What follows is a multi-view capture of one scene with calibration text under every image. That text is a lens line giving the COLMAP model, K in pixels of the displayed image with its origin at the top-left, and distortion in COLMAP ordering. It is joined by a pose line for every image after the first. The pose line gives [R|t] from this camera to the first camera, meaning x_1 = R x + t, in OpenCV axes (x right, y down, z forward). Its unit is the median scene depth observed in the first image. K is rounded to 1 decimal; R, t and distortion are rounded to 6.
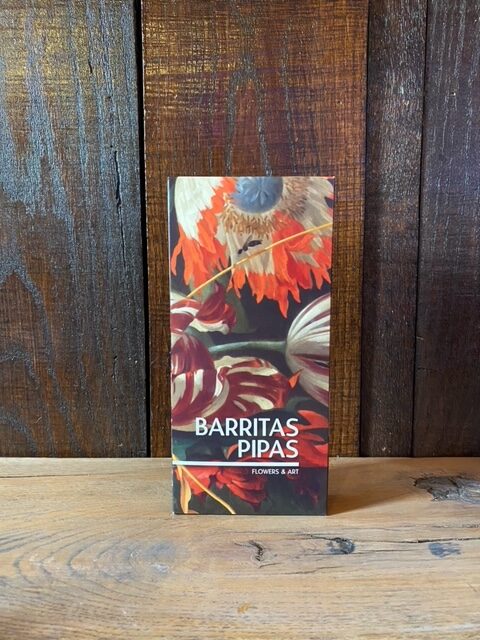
lens RADIAL K [[508.5, 0, 236.7], [0, 508.5, 318.3], [0, 0, 1]] dist [0.005115, -0.007328]
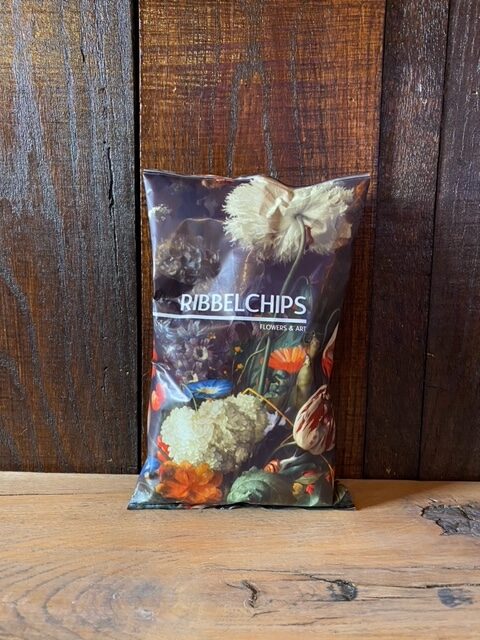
lens RADIAL K [[508.5, 0, 236.7], [0, 508.5, 318.3], [0, 0, 1]] dist [0.005115, -0.007328]
pose [[0.999760, 0.021647, -0.003454, 0.004991], [-0.021568, 0.999536, 0.021494, -0.042765], [0.003917, -0.021415, 0.999763, 0.067262]]
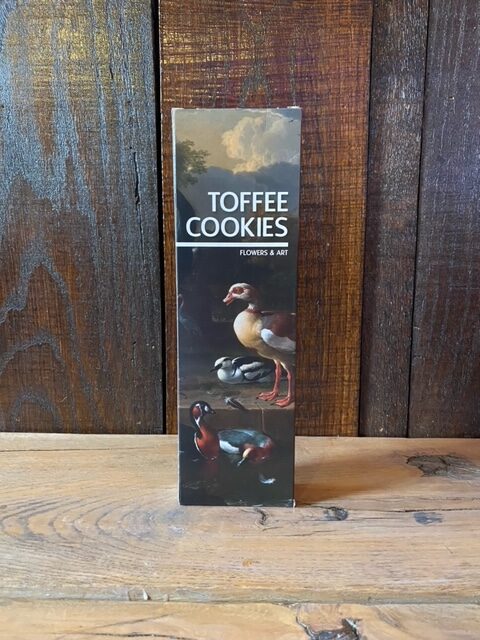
lens RADIAL K [[508.5, 0, 236.7], [0, 508.5, 318.3], [0, 0, 1]] dist [0.005115, -0.007328]
pose [[0.999696, 0.008208, -0.023244, 0.006061], [-0.007403, 0.999378, 0.034477, -0.016078], [0.023513, -0.034294, 0.999135, -0.084442]]
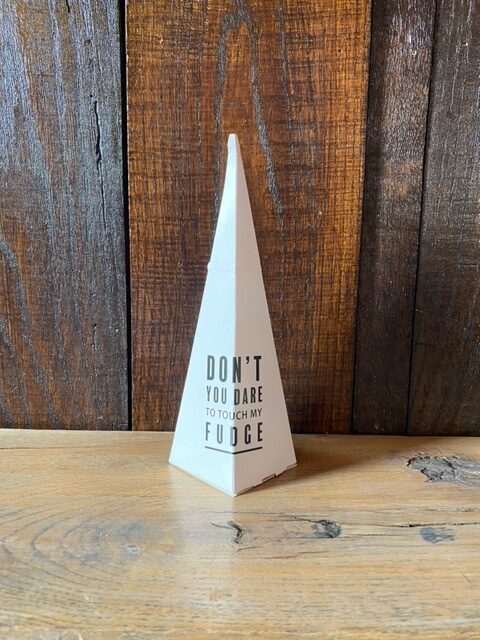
lens RADIAL K [[508.5, 0, 236.7], [0, 508.5, 318.3], [0, 0, 1]] dist [0.005115, -0.007328]
pose [[0.999825, 0.018690, 0.000679, 0.023854], [-0.018701, 0.998637, 0.048726, 0.013937], [0.000232, -0.048730, 0.998812, 0.063263]]
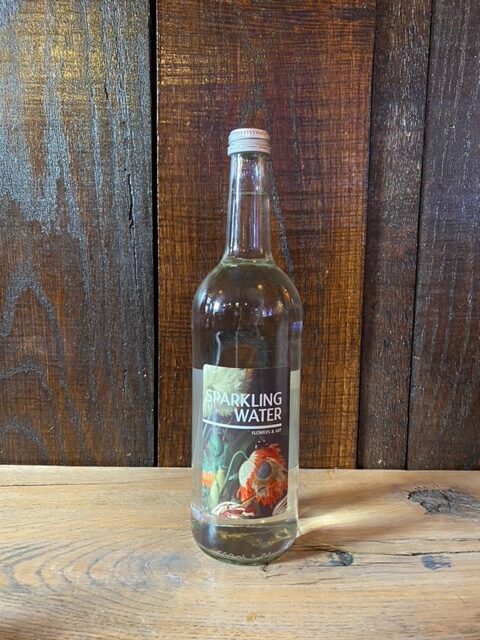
lens RADIAL K [[508.9, 0, 236.5], [0, 508.9, 319.4], [0, 0, 1]] dist [0.008914, -0.011921]
pose [[0.999775, 0.016547, 0.013242, -0.027304], [-0.016699, 0.999794, 0.011504, -0.047759], [-0.013049, -0.011722, 0.999846, -0.049714]]
